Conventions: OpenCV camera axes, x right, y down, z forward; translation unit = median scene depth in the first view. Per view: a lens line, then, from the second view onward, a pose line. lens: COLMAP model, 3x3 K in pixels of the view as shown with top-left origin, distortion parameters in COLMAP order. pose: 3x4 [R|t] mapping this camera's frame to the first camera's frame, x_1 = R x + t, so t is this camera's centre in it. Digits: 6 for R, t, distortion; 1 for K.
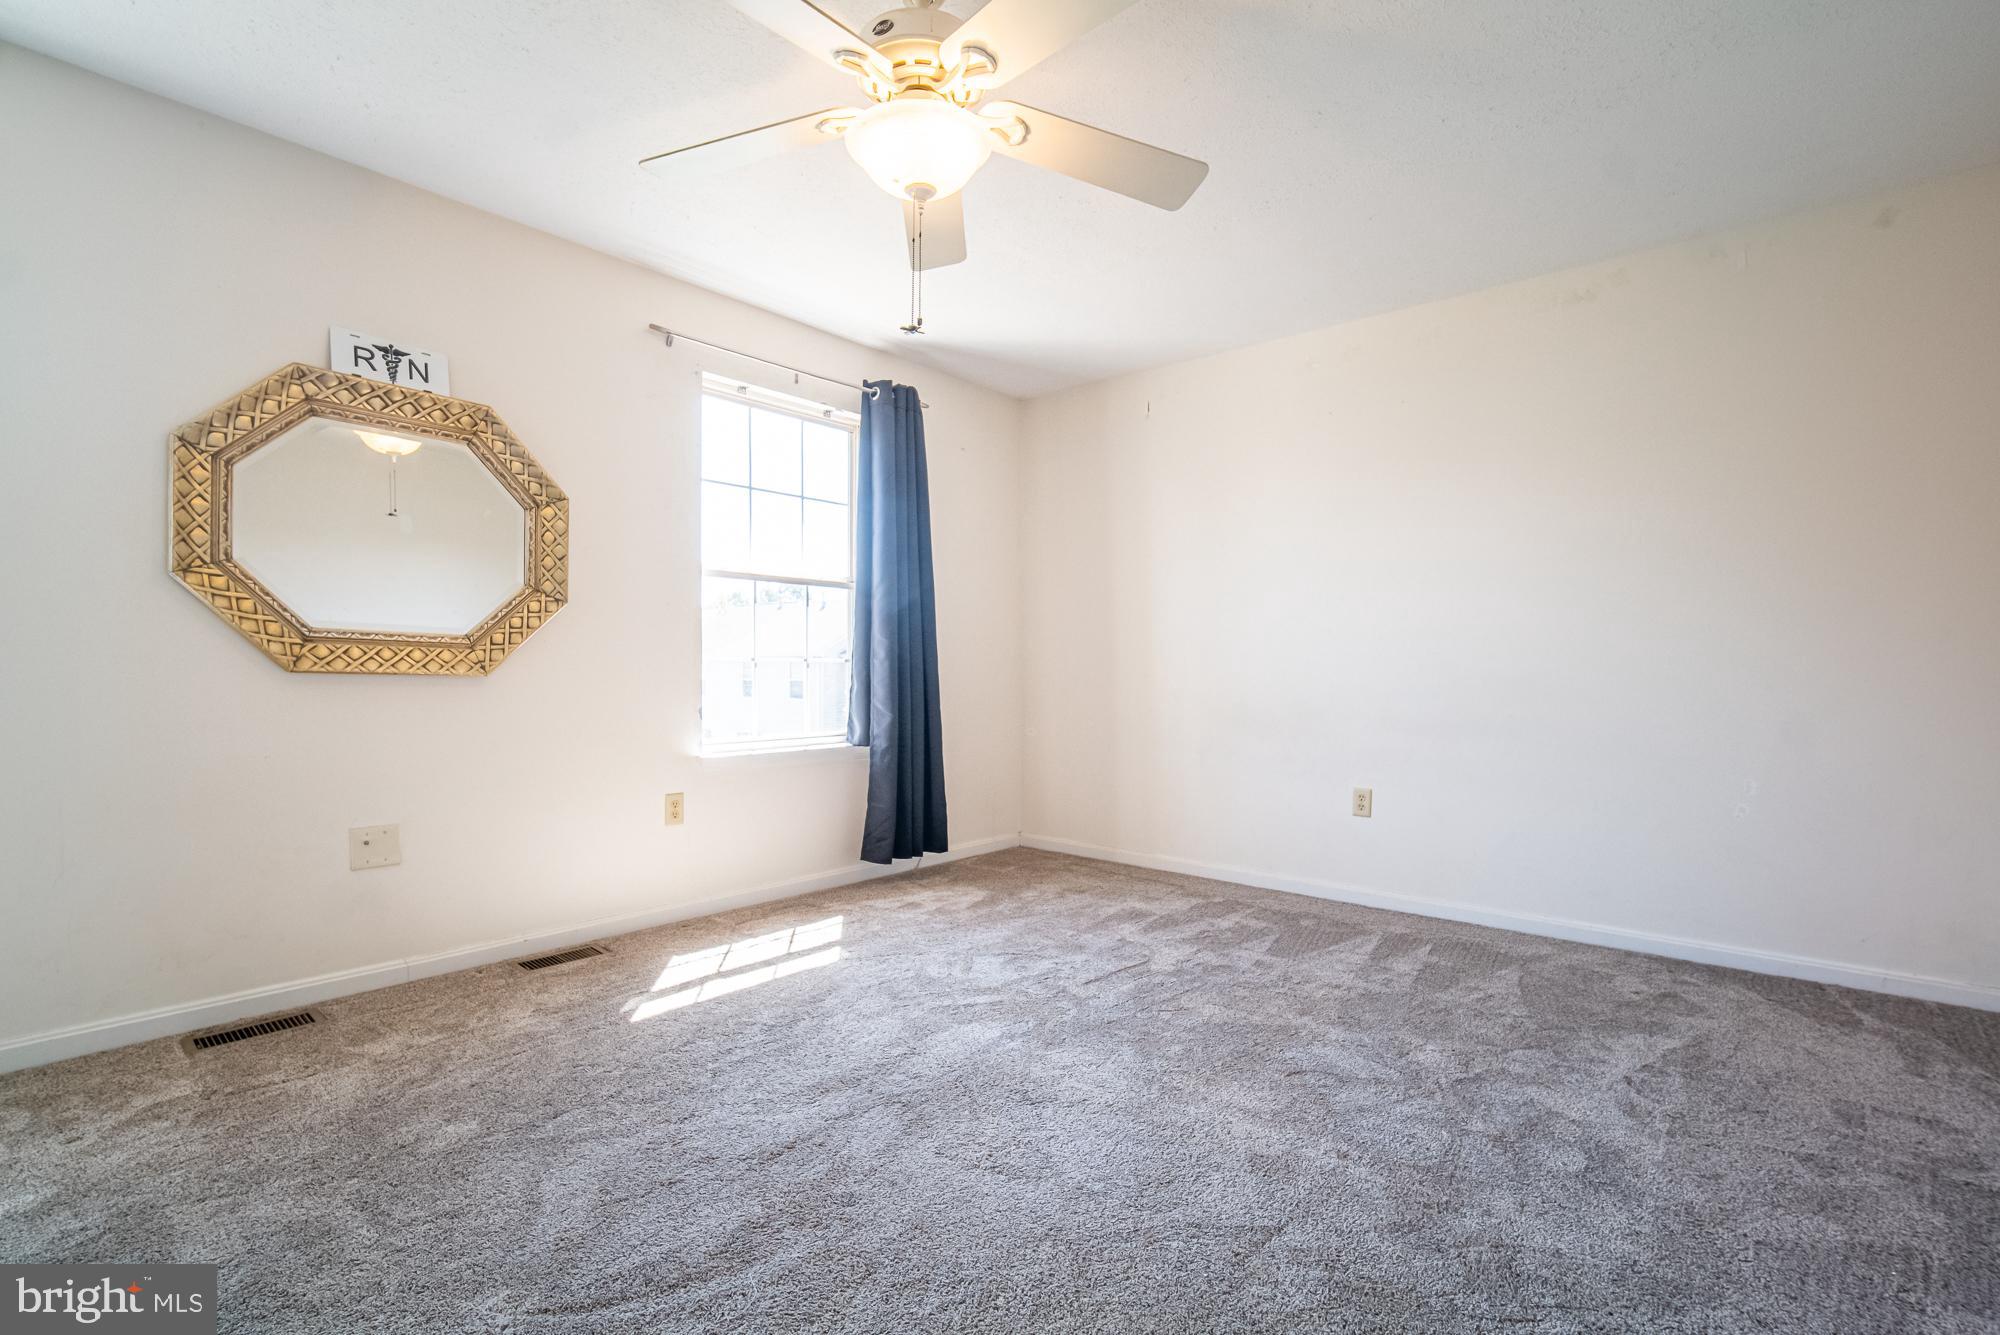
lens RADIAL K [[891.4, 0, 1004.1], [0, 891.4, 671.6], [0, 0, 1]] dist [-0.010715, 0.000784]
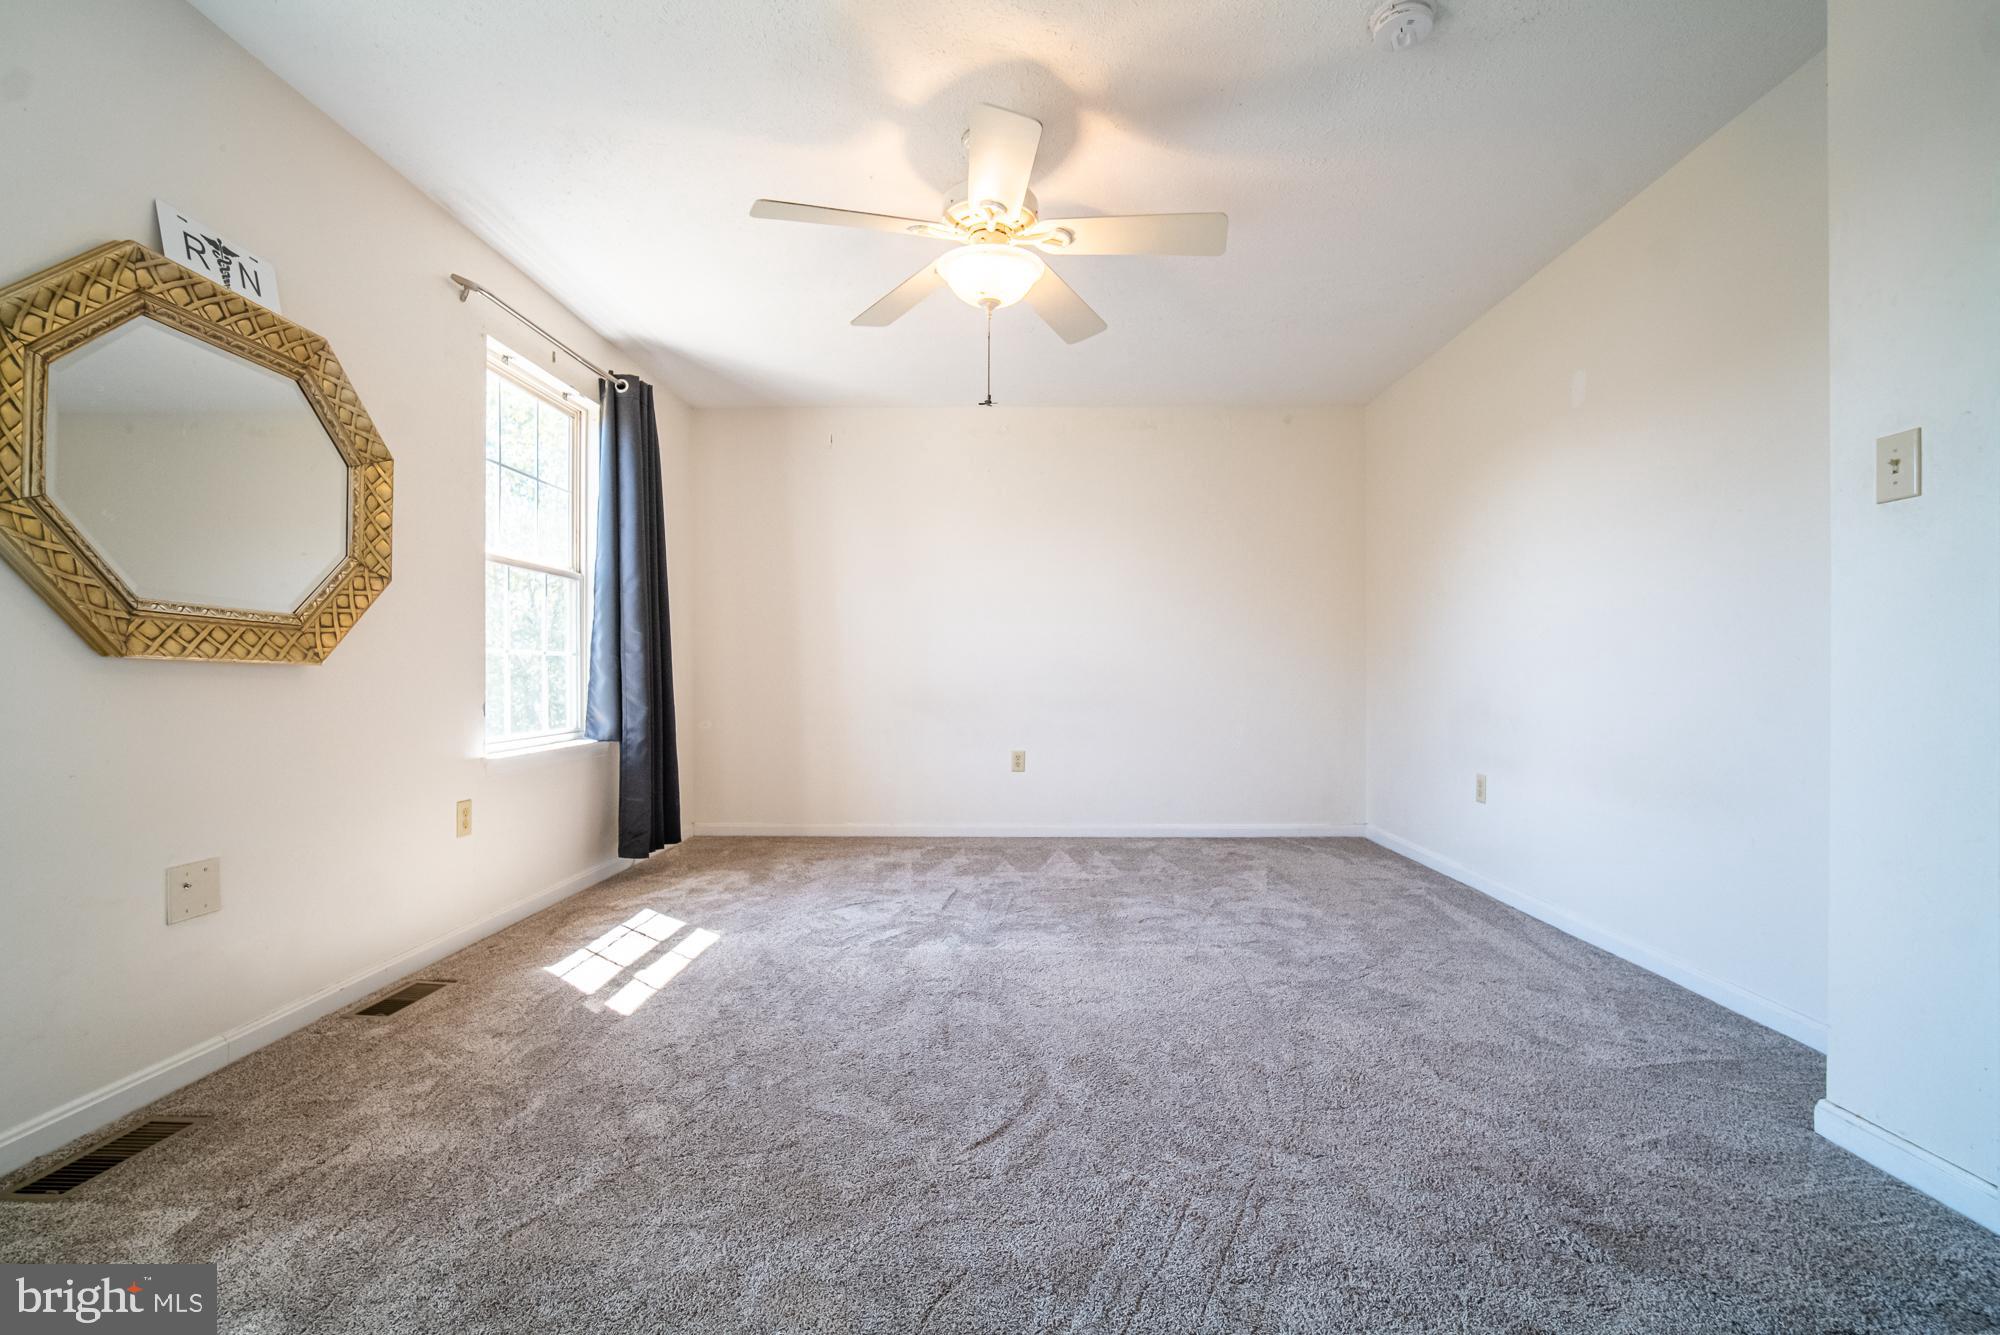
lens RADIAL K [[864.8, 0, 997.6], [0, 864.8, 645.0], [0, 0, 1]] dist [-0.012180, 0.000459]
pose [[0.772491, 0.014354, 0.634864, -0.622238], [0.008497, 0.999421, -0.032936, 0.018081], [-0.634969, 0.030838, 0.771922, -0.003461]]
